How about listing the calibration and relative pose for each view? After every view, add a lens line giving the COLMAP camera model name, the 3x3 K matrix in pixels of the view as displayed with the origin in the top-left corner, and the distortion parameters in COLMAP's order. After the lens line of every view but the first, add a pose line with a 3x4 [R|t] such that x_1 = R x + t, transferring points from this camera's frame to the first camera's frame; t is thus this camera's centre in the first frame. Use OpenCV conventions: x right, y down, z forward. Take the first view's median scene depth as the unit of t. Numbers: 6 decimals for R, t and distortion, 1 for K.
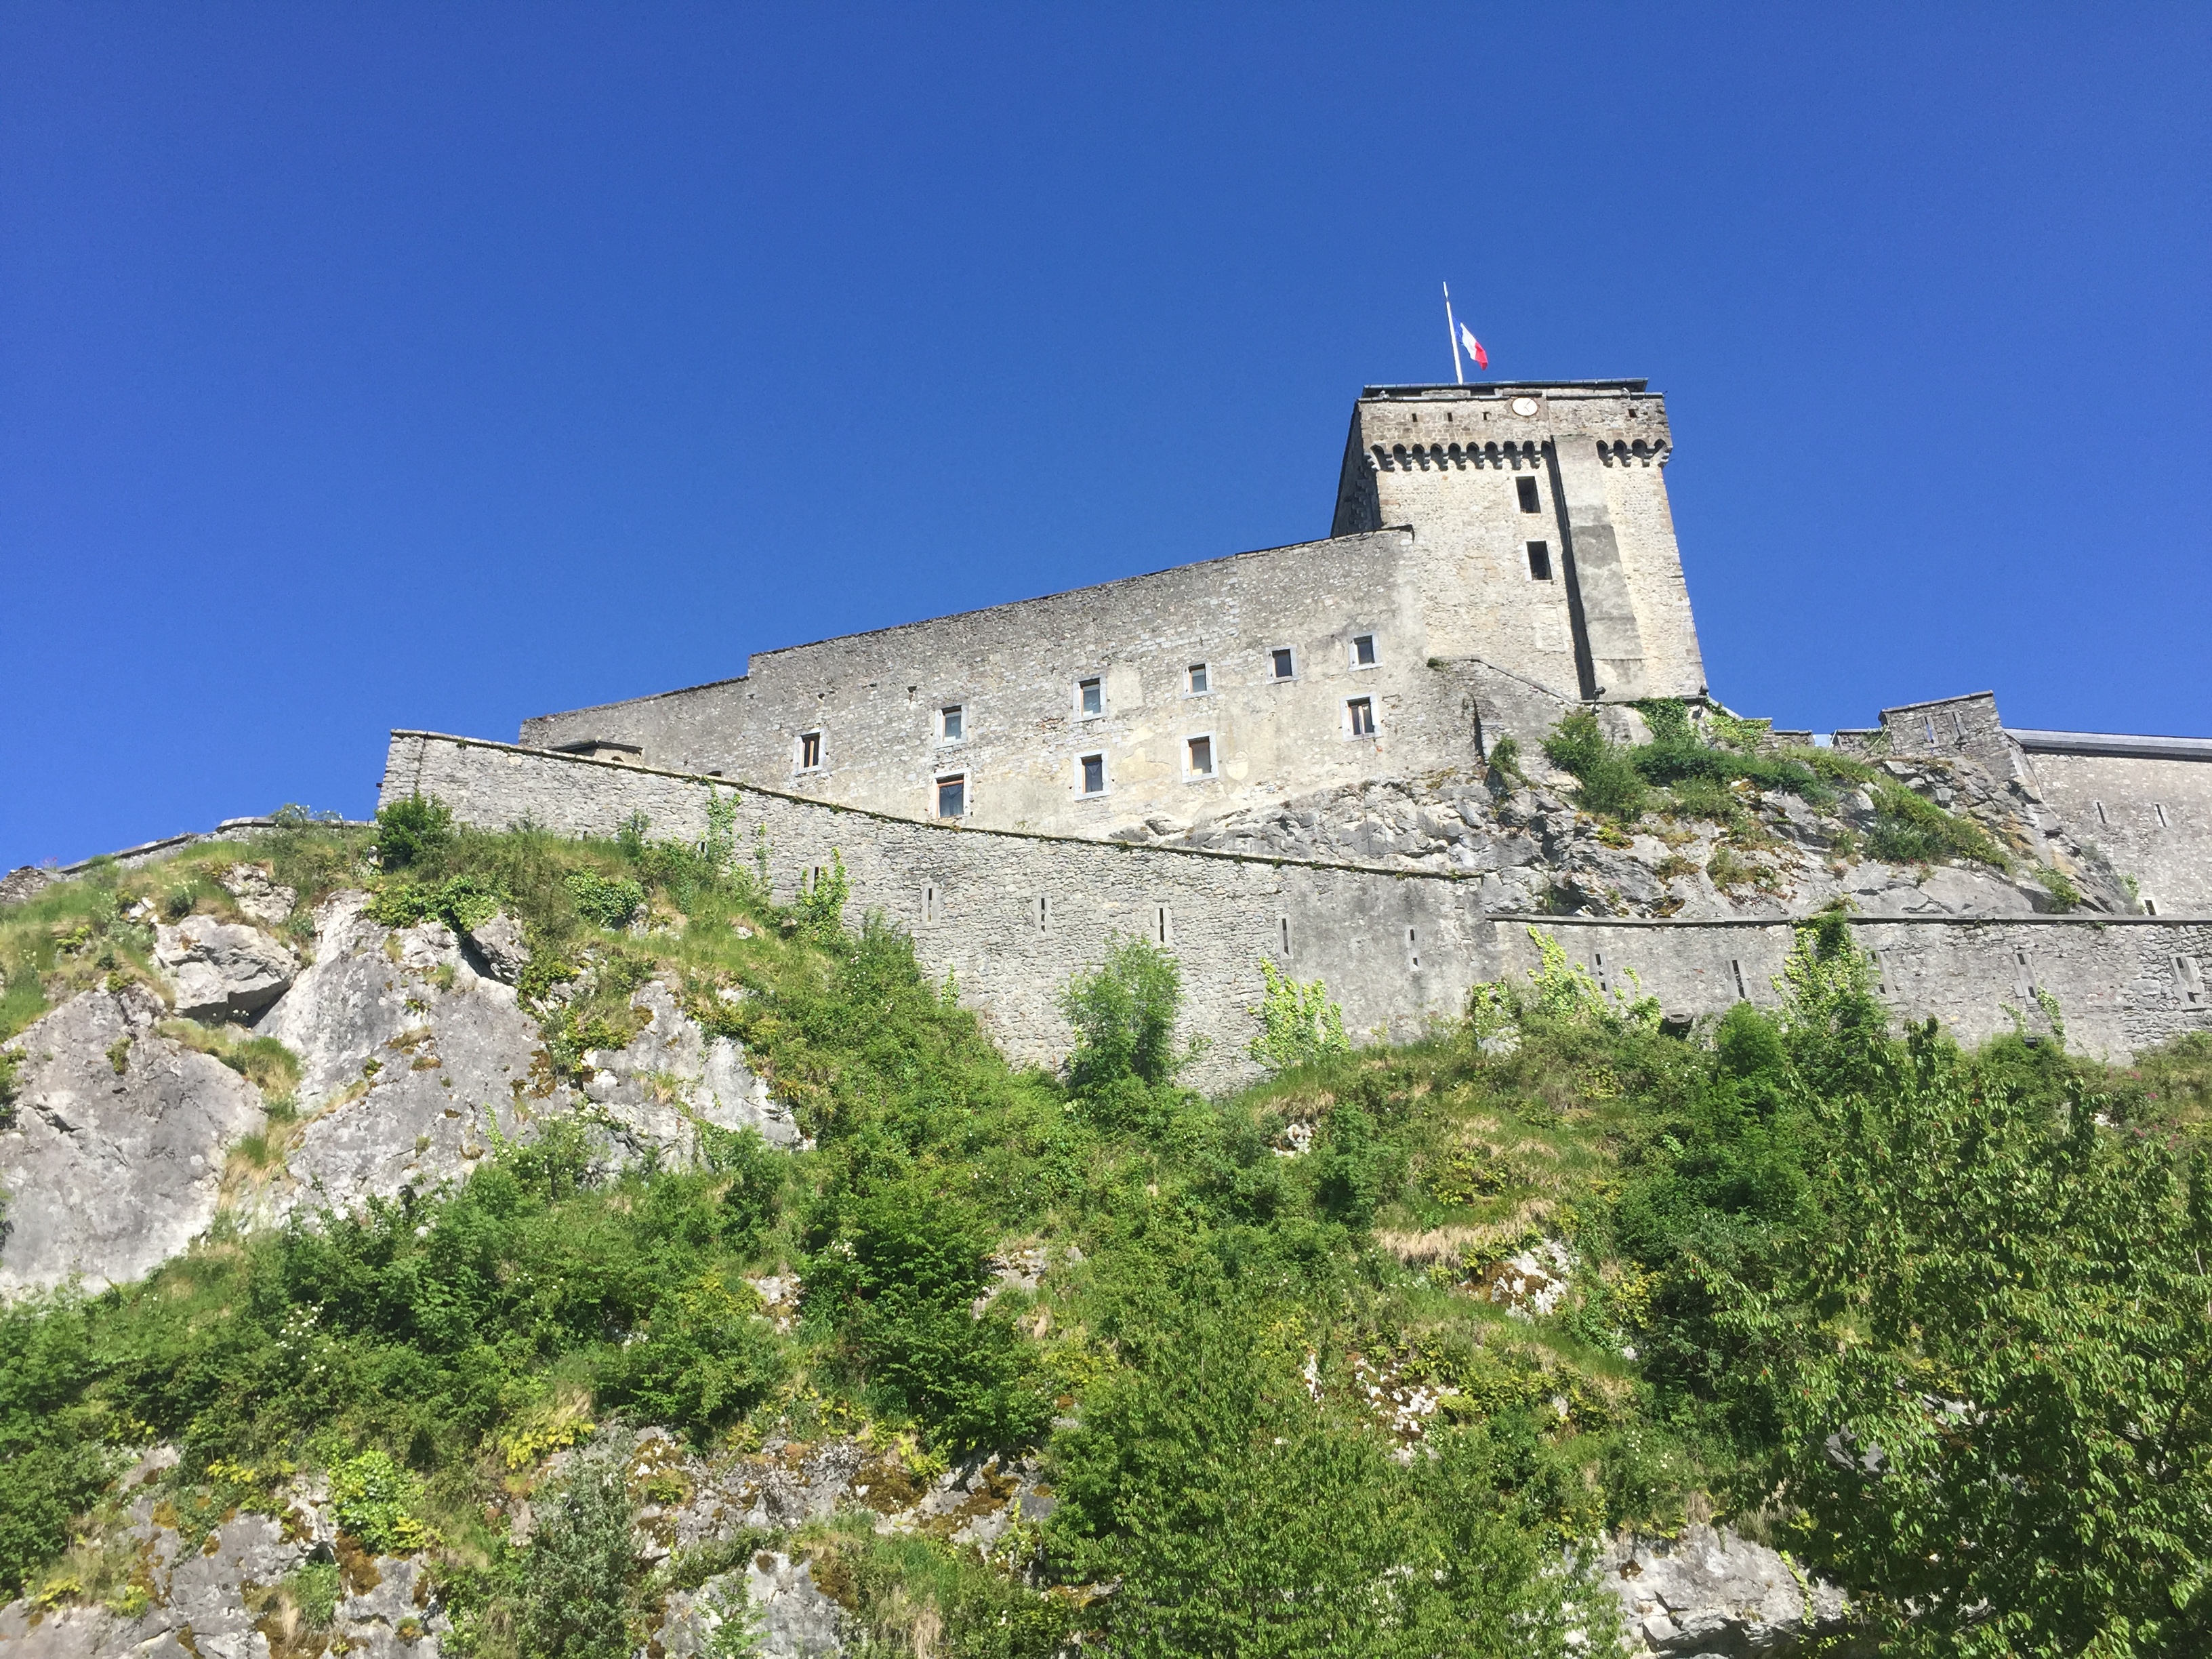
lens RADIAL K [[1797.8, 0, 1154.3], [0, 1797.8, 857.8], [0, 0, 1]] dist [0.102435, -0.123155]
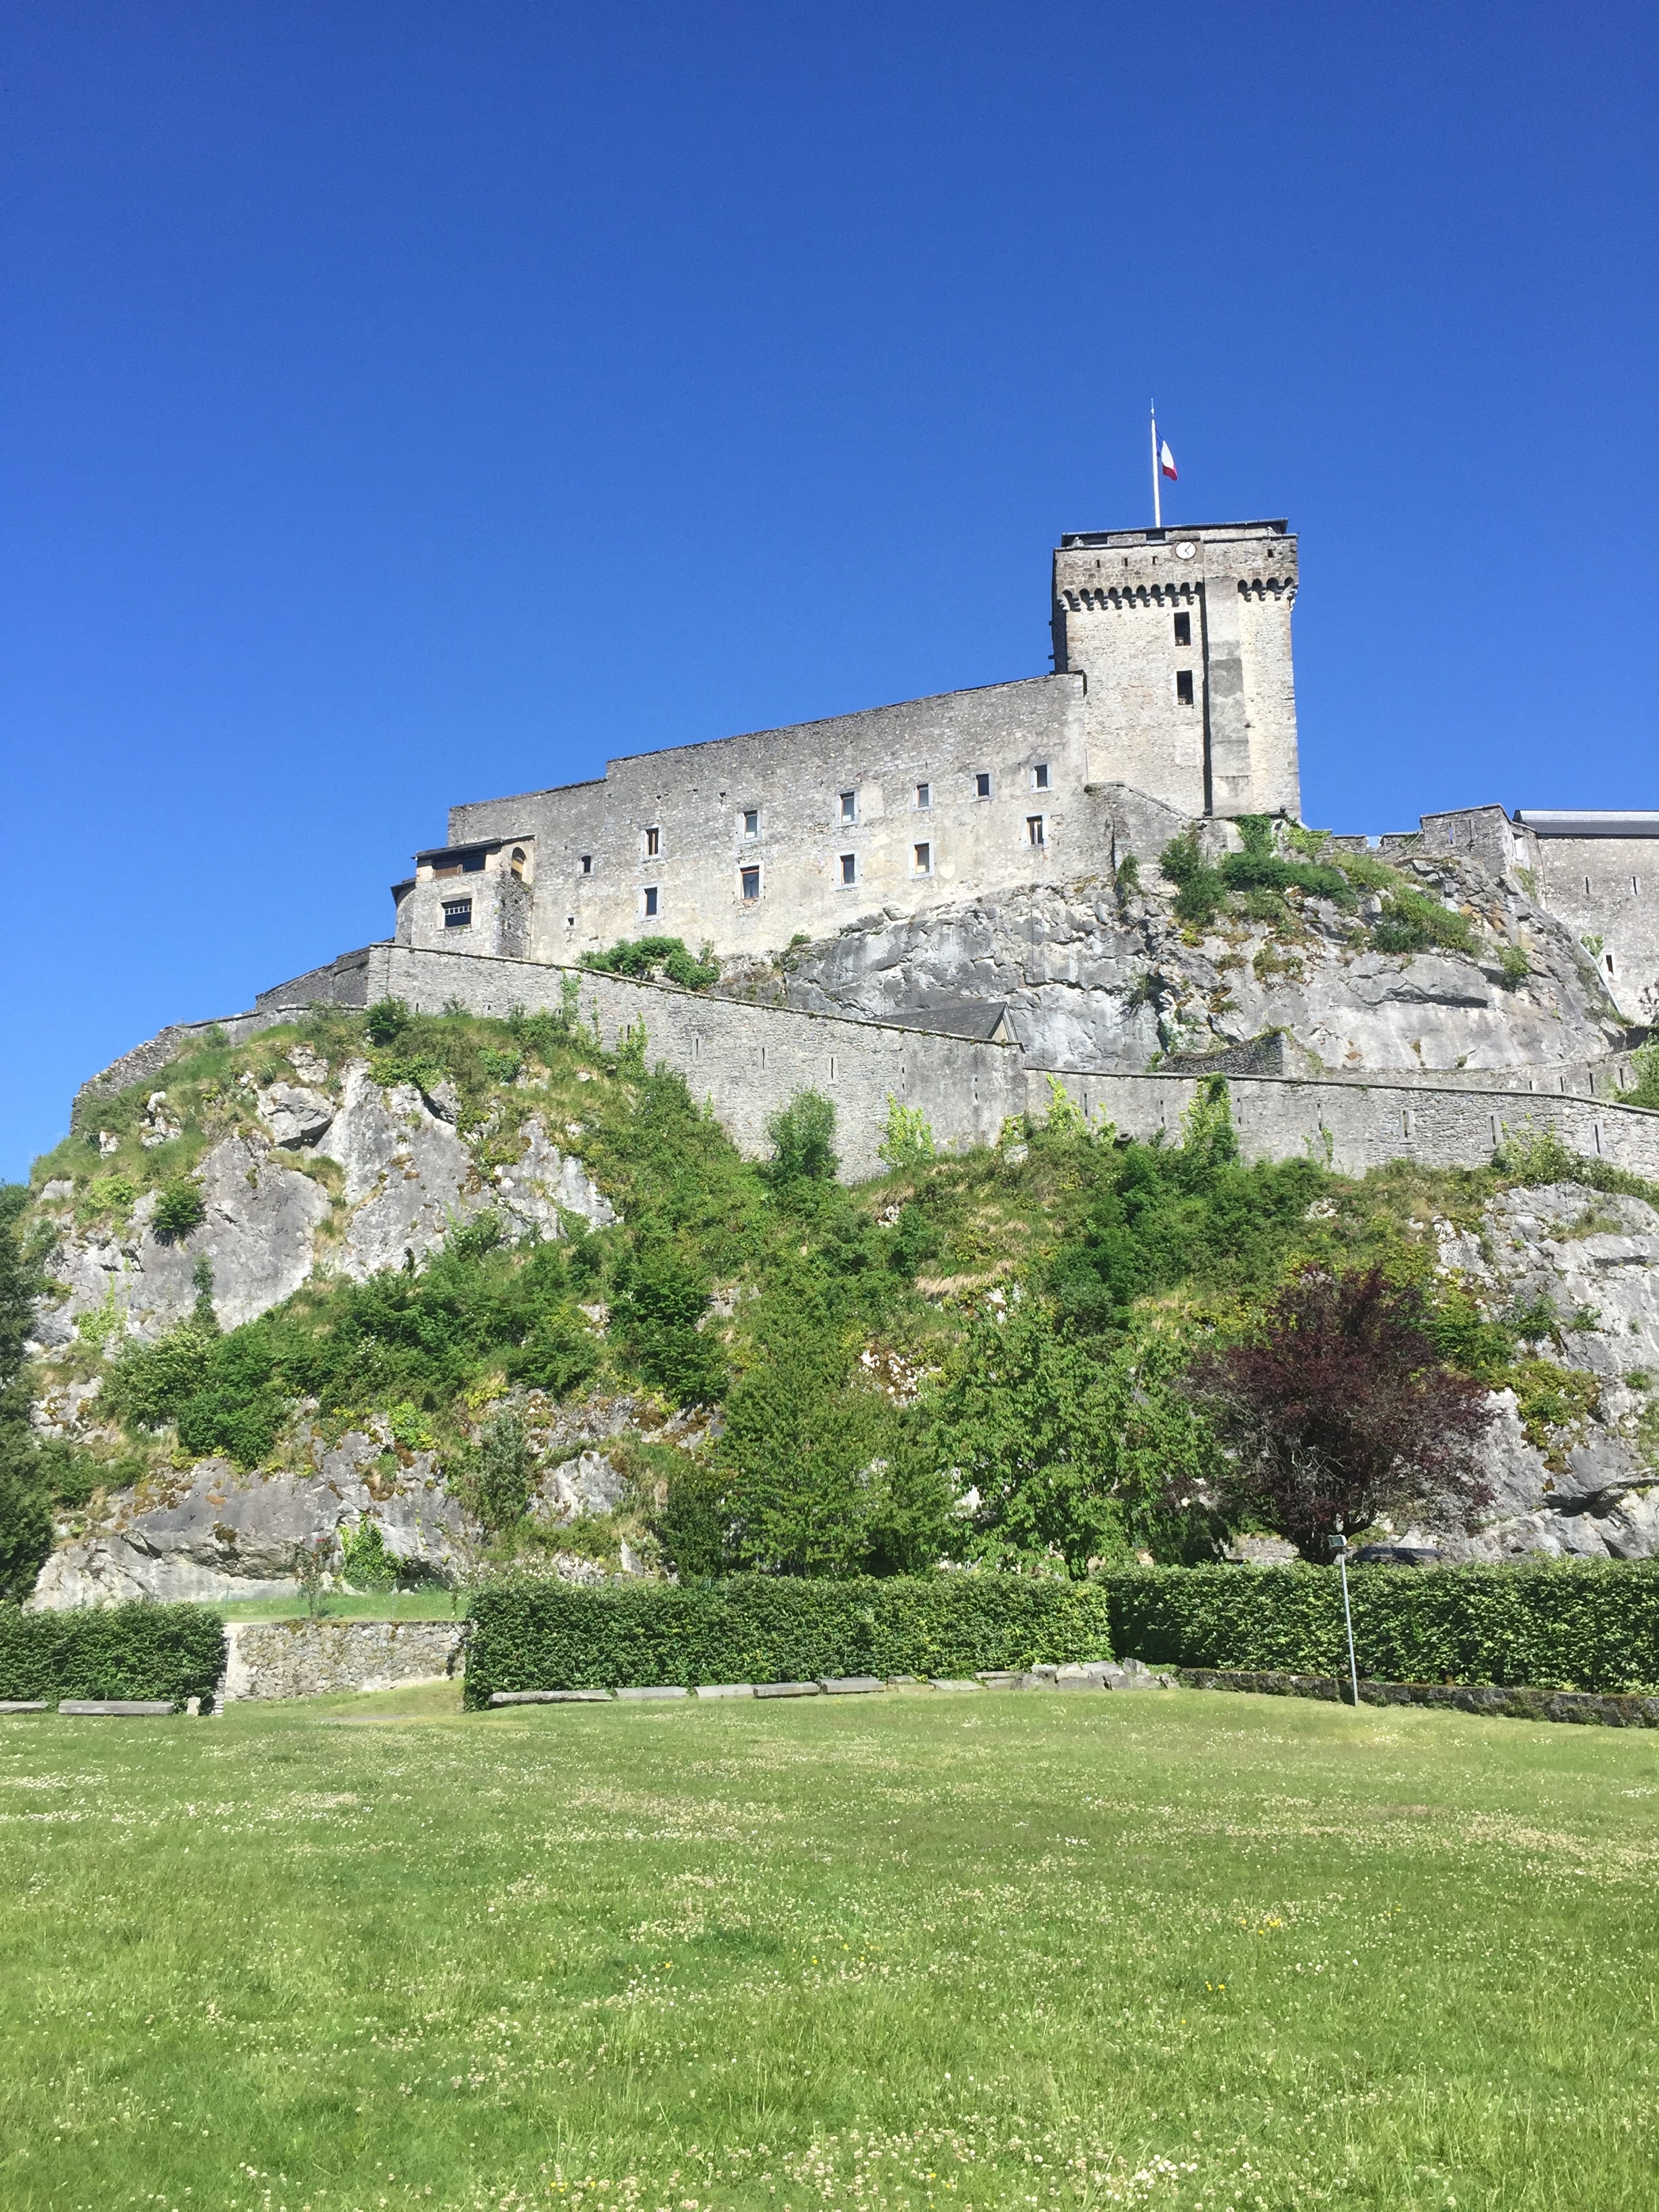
lens RADIAL K [[1797.8, 0, 919.6], [0, 1797.8, 1061.3], [0, 0, 1]] dist [0.102435, -0.123155]
pose [[0.994567, -0.006901, -0.103870, 0.187627], [0.031356, 0.971317, 0.235712, -0.261110], [0.099264, -0.237688, 0.966256, -0.427332]]
